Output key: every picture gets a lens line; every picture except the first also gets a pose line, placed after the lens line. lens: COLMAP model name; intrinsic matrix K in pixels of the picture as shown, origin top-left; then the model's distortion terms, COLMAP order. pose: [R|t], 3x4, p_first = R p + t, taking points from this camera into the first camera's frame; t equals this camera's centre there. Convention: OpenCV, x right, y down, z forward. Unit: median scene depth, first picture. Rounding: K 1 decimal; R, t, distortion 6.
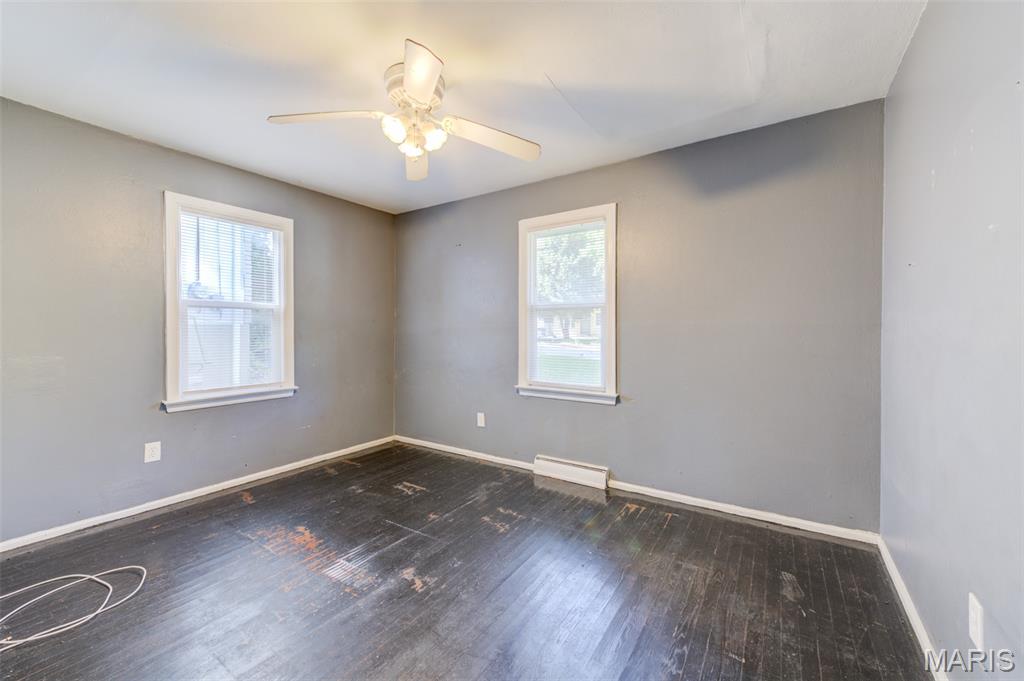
lens RADIAL K [[403.6, 0, 512.0], [0, 403.6, 340.5], [0, 0, 1]] dist [0.000165, 0.000032]
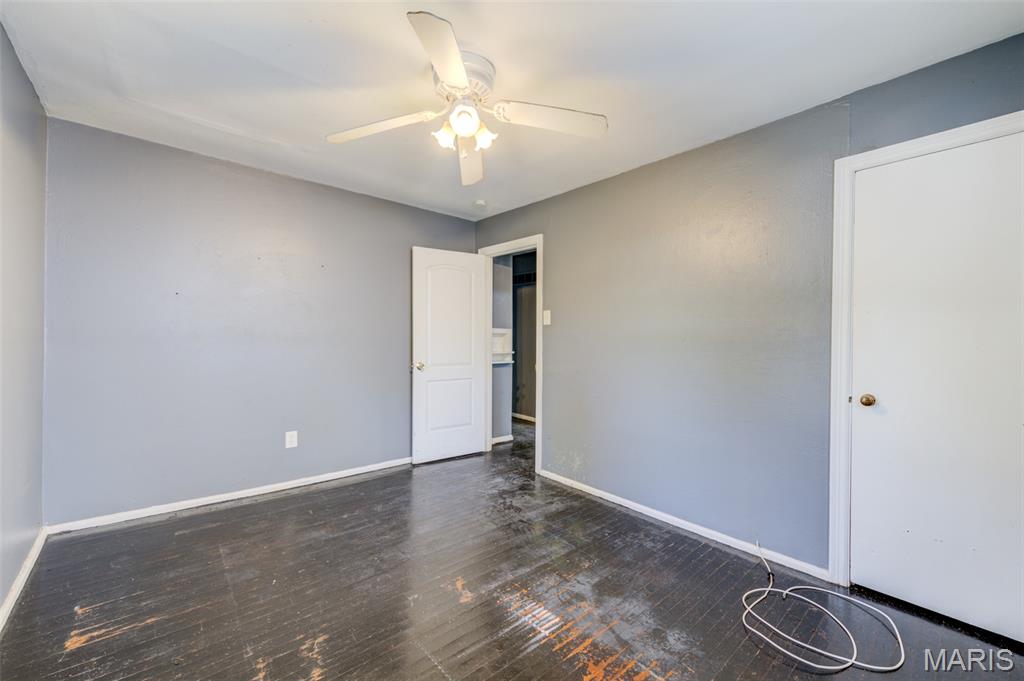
lens RADIAL K [[403.6, 0, 512.0], [0, 403.6, 340.5], [0, 0, 1]] dist [0.000165, 0.000032]
pose [[-0.966759, -0.016805, 0.255136, -0.563431], [-0.007772, 0.999308, 0.036371, -0.052774], [-0.255570, 0.033179, -0.966221, 1.778771]]
